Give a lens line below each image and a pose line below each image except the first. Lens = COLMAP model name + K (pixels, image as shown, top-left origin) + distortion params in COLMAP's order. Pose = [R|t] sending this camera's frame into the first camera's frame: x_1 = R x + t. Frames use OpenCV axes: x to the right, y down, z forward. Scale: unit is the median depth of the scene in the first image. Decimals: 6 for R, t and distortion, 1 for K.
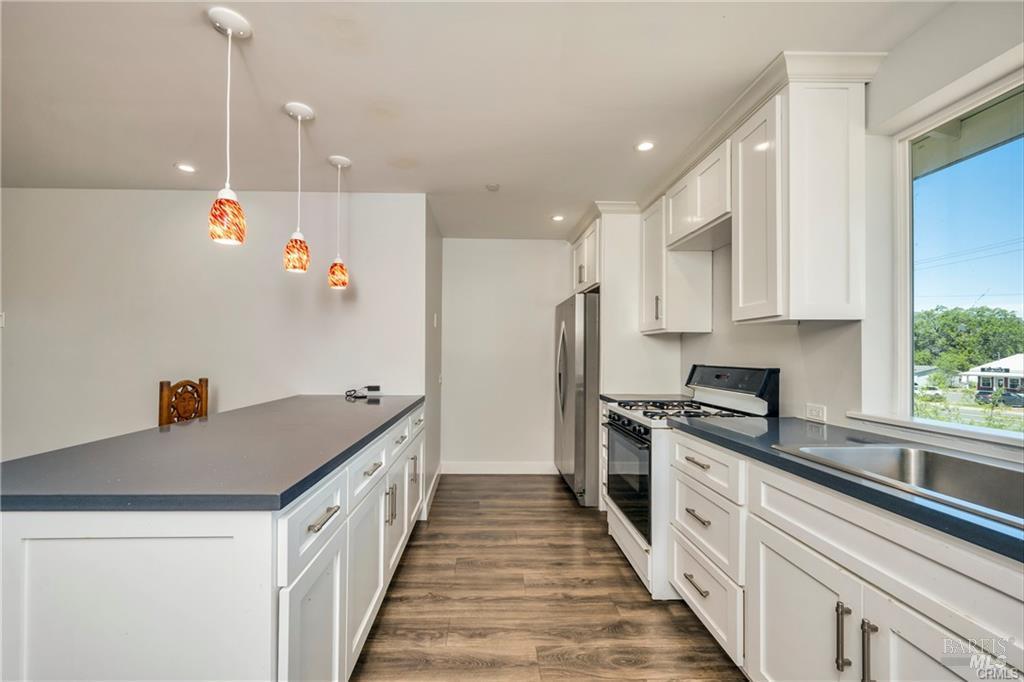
lens RADIAL K [[420.7, 0, 482.8], [0, 420.7, 354.7], [0, 0, 1]] dist [0.001503, -0.000360]
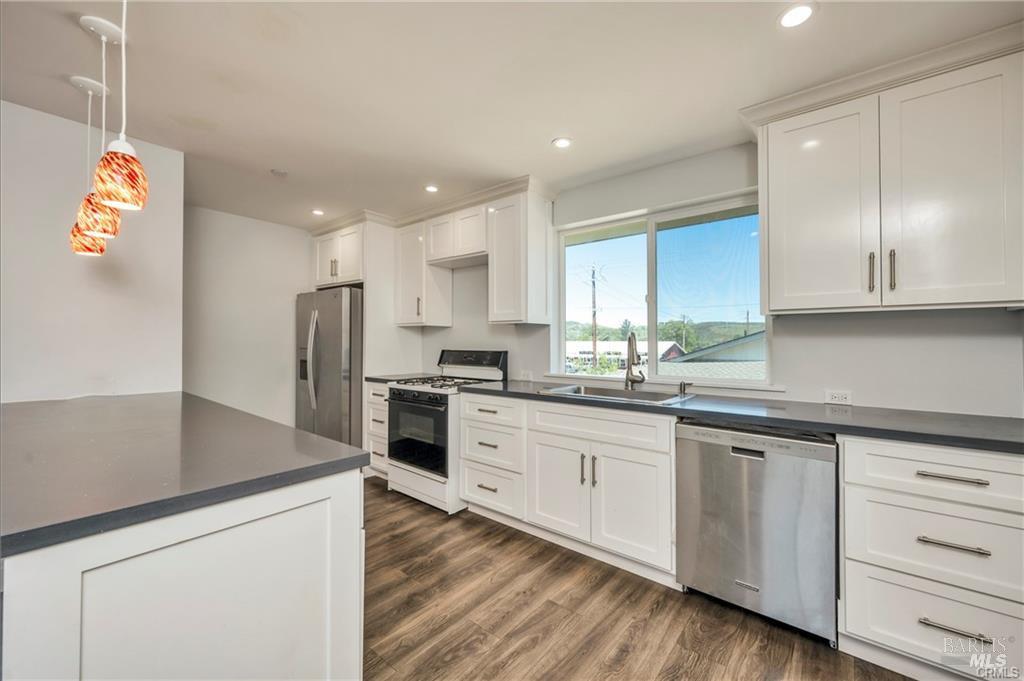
lens RADIAL K [[420.7, 0, 512.0], [0, 420.7, 340.3], [0, 0, 1]] dist [0.001503, -0.000360]
pose [[0.642082, 0.002788, 0.766631, -0.523431], [-0.000077, 0.999994, -0.003571, -0.003206], [-0.766636, 0.002234, 0.642078, -0.072040]]
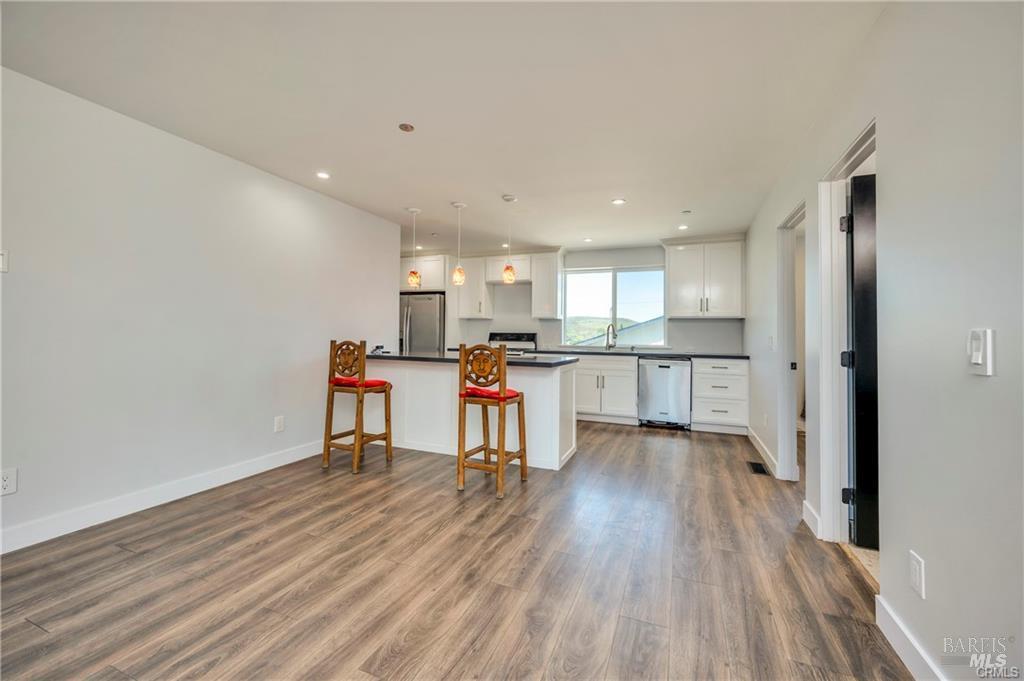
lens RADIAL K [[420.7, 0, 505.7], [0, 420.7, 335.0], [0, 0, 1]] dist [0.001503, -0.000360]
pose [[0.402143, 0.001709, 0.915575, -2.085944], [-0.011666, 0.999927, 0.003258, 0.036763], [-0.915502, -0.011991, 0.402134, -0.028906]]
